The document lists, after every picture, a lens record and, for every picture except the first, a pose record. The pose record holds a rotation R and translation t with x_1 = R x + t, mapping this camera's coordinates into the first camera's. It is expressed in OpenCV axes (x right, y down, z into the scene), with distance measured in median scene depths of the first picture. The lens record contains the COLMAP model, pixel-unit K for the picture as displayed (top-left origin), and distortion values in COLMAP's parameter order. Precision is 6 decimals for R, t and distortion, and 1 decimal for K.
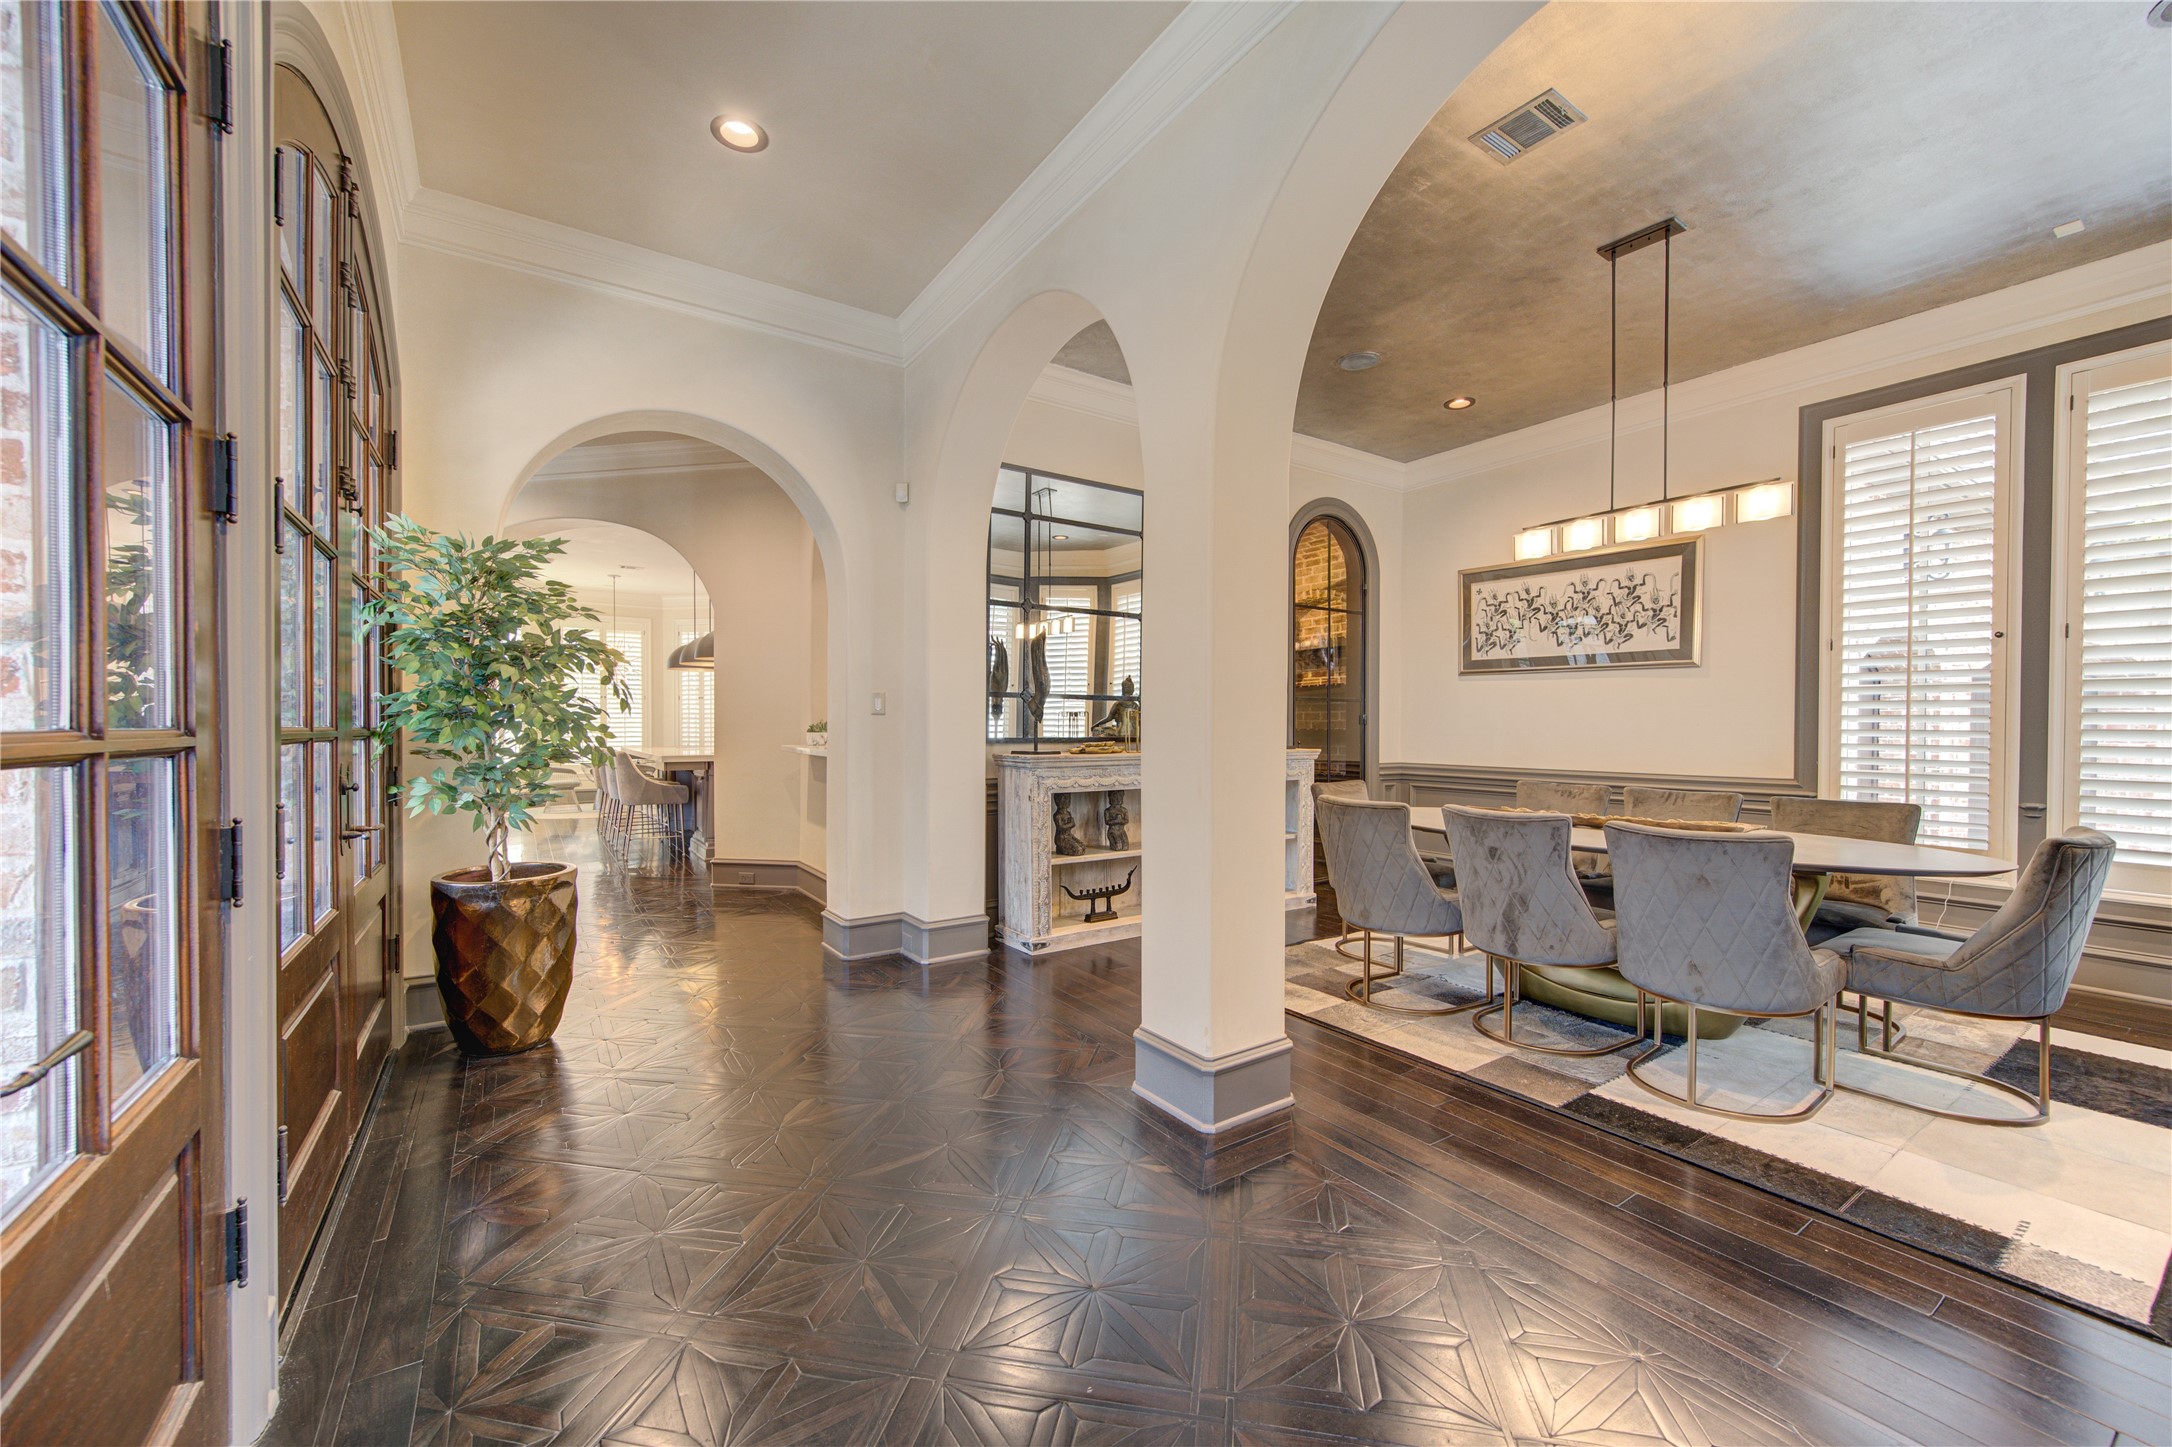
lens RADIAL K [[814.7, 0, 1089.8], [0, 814.7, 728.8], [0, 0, 1]] dist [0.002781, 0.000114]
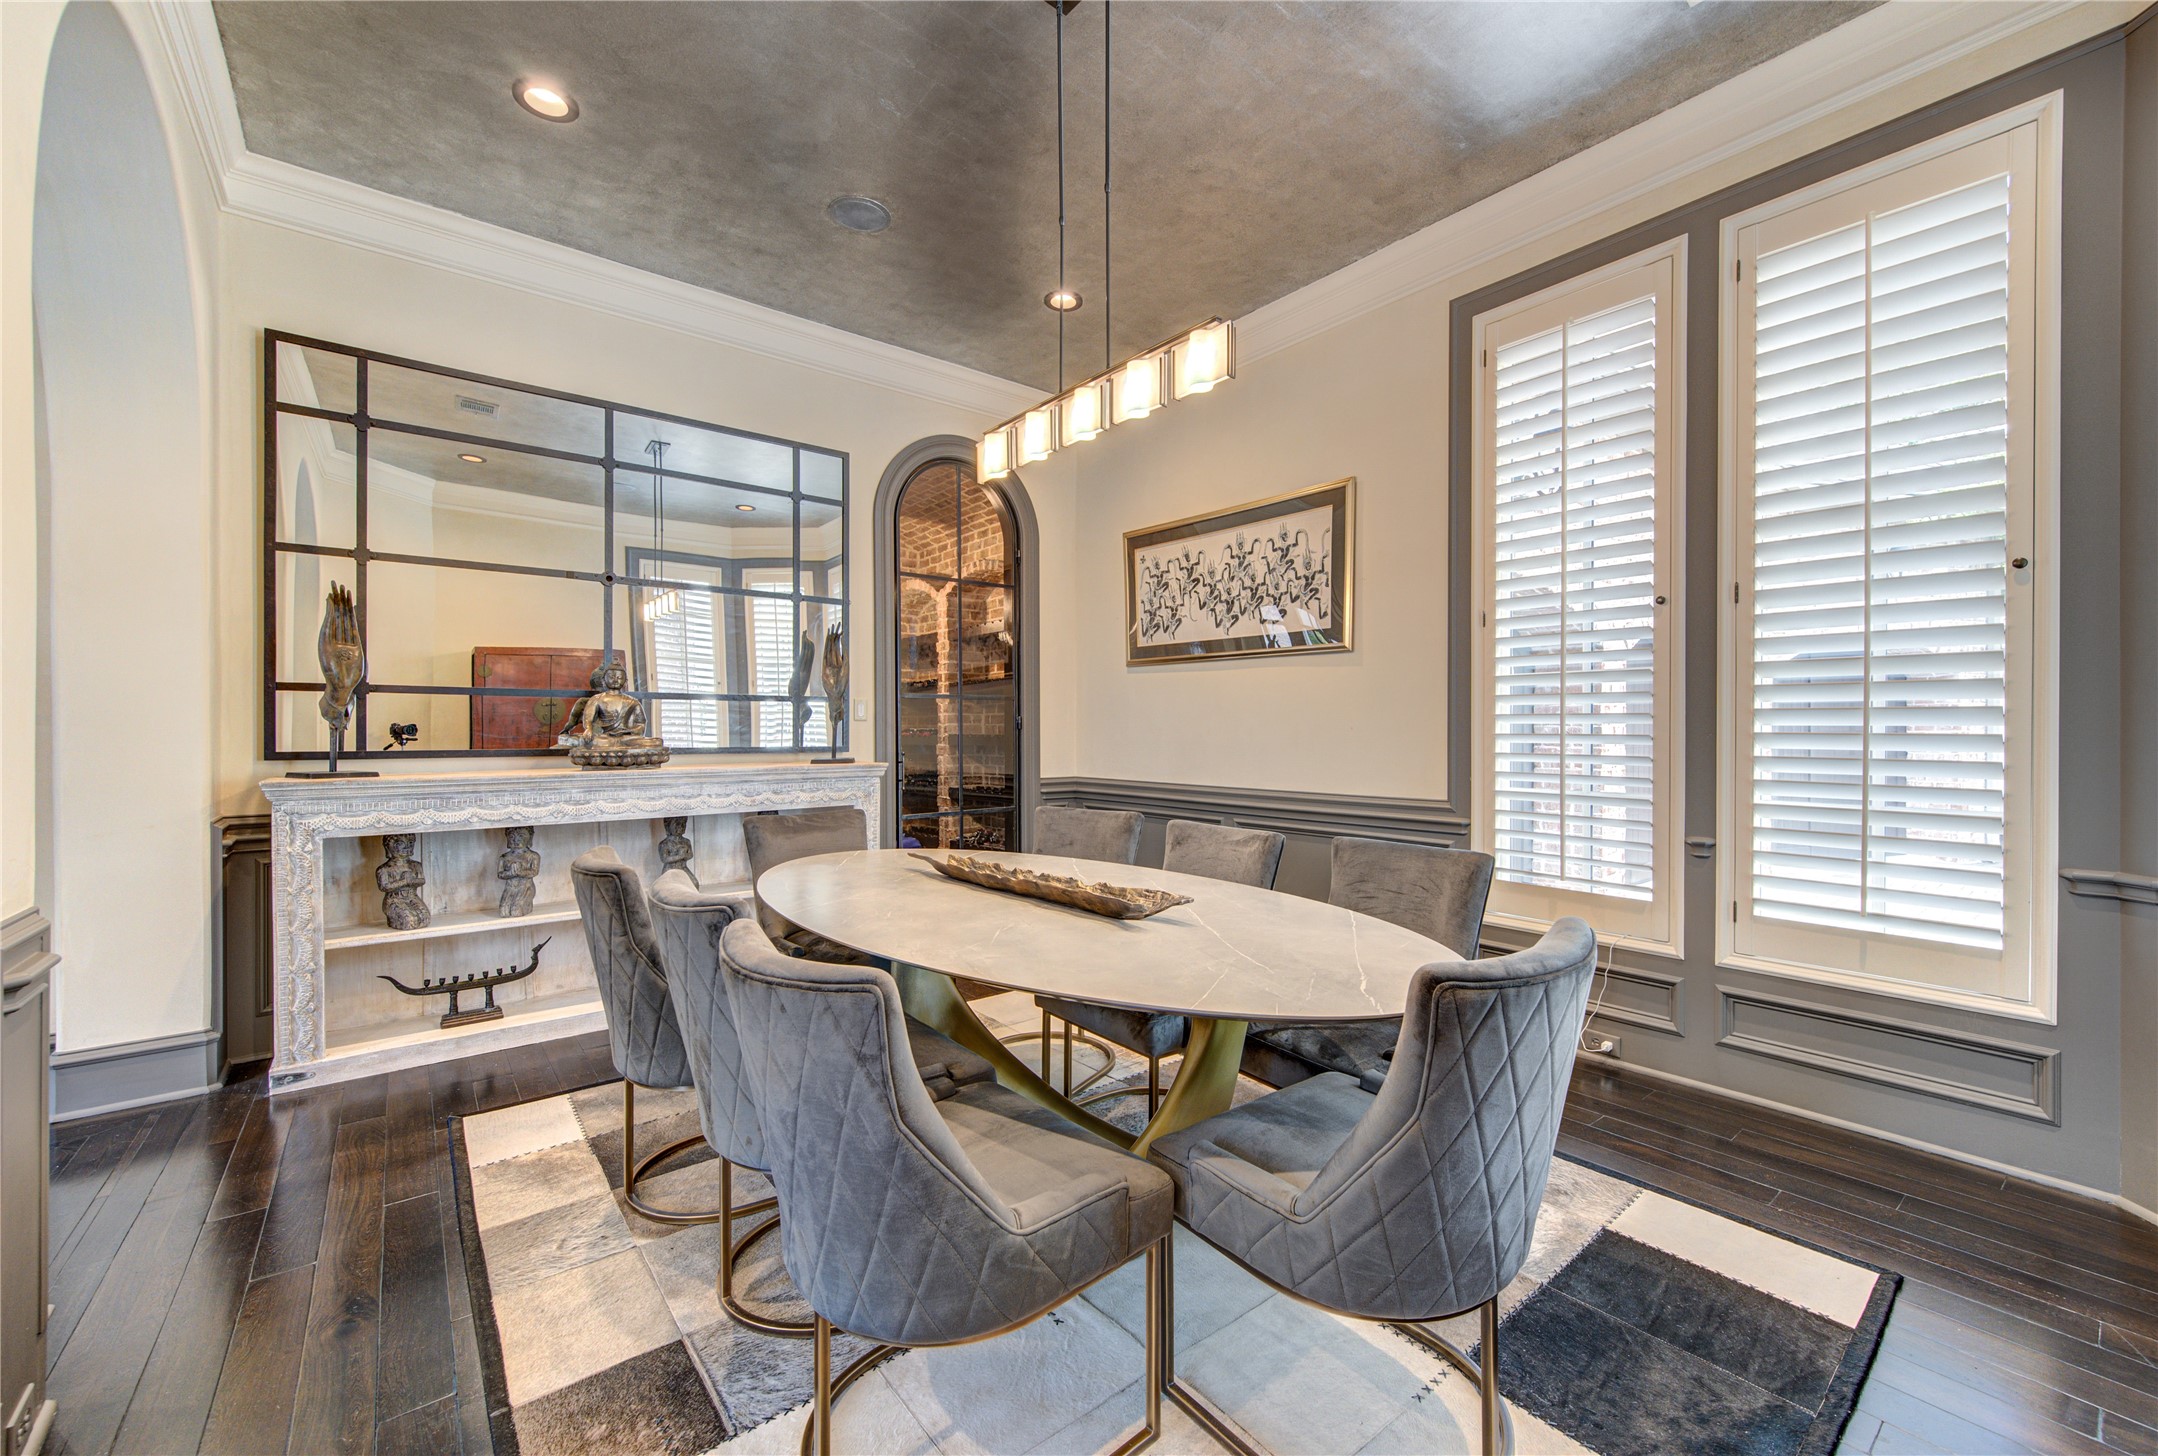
lens RADIAL K [[845.7, 0, 1079.0], [0, 845.7, 728.0], [0, 0, 1]] dist [0.006432, -0.000003]
pose [[0.996410, -0.004453, 0.084543, 0.448280], [0.005009, 0.999967, -0.006362, -0.001413], [-0.084512, 0.006763, 0.996399, 0.251682]]
